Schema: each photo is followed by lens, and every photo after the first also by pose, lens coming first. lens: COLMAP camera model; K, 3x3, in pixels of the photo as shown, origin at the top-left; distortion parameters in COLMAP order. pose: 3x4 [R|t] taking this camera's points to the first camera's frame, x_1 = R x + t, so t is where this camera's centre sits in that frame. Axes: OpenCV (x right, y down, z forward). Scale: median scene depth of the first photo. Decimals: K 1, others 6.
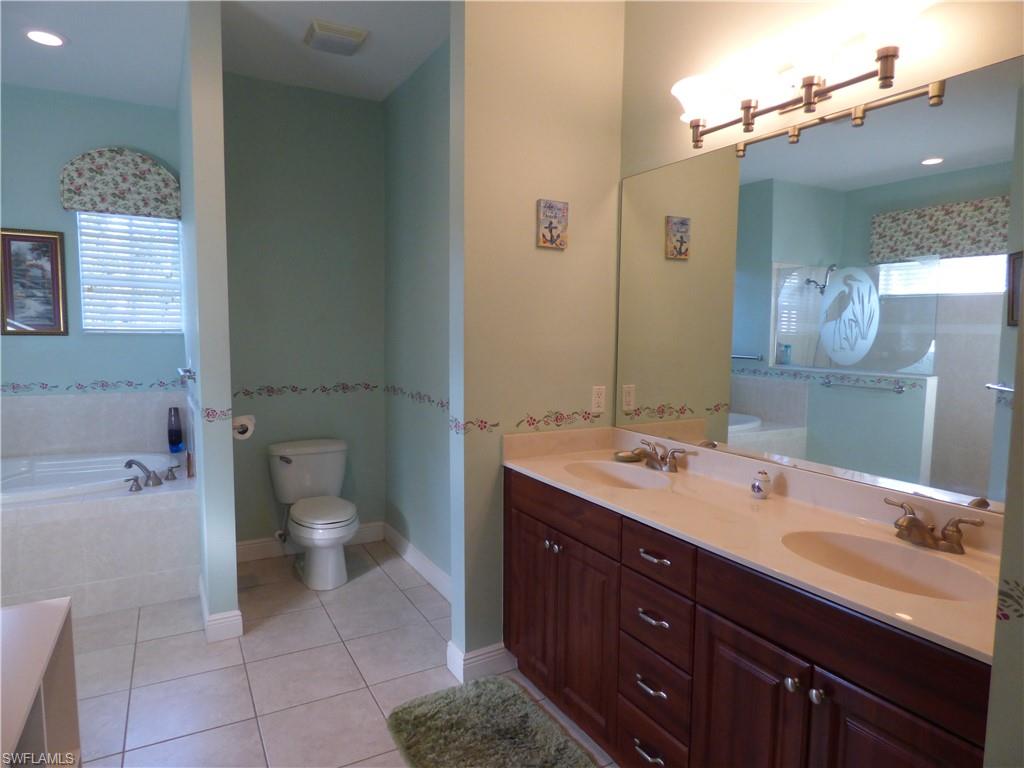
lens RADIAL K [[623.4, 0, 518.6], [0, 623.4, 382.8], [0, 0, 1]] dist [-0.005424, -0.009114]
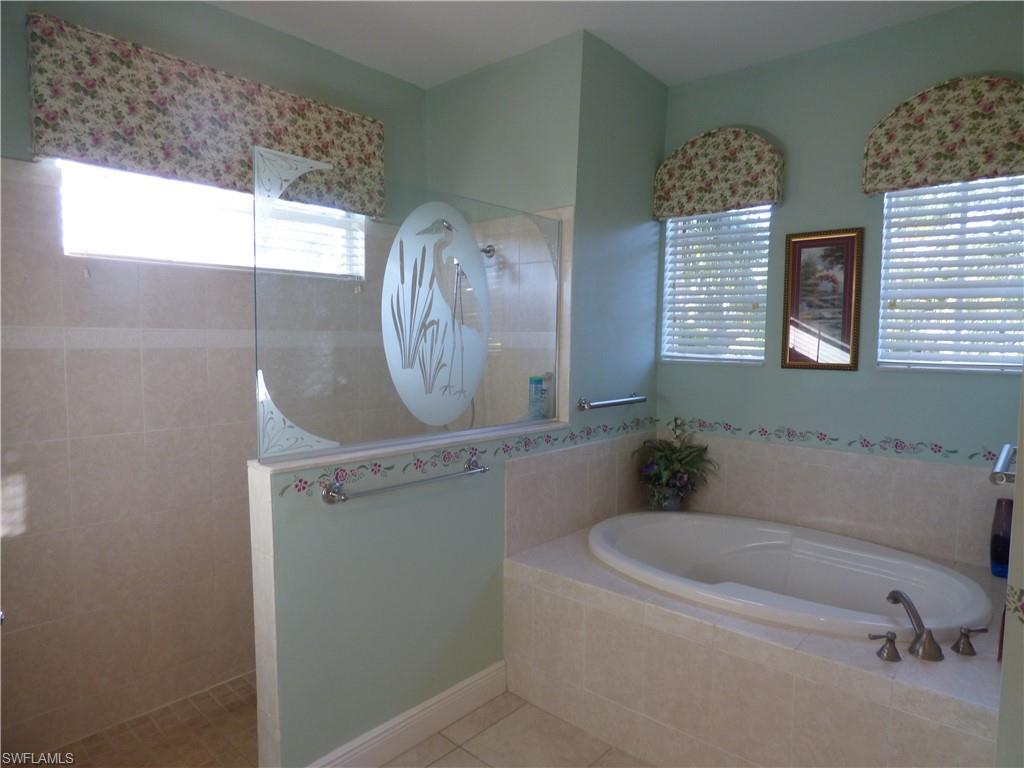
lens RADIAL K [[623.4, 0, 520.1], [0, 623.4, 386.3], [0, 0, 1]] dist [-0.005424, -0.009114]
pose [[0.321901, 0.063021, -0.944673, -0.173821], [-0.079705, 0.996044, 0.039288, -0.056501], [0.943412, 0.062648, 0.325651, 0.405944]]
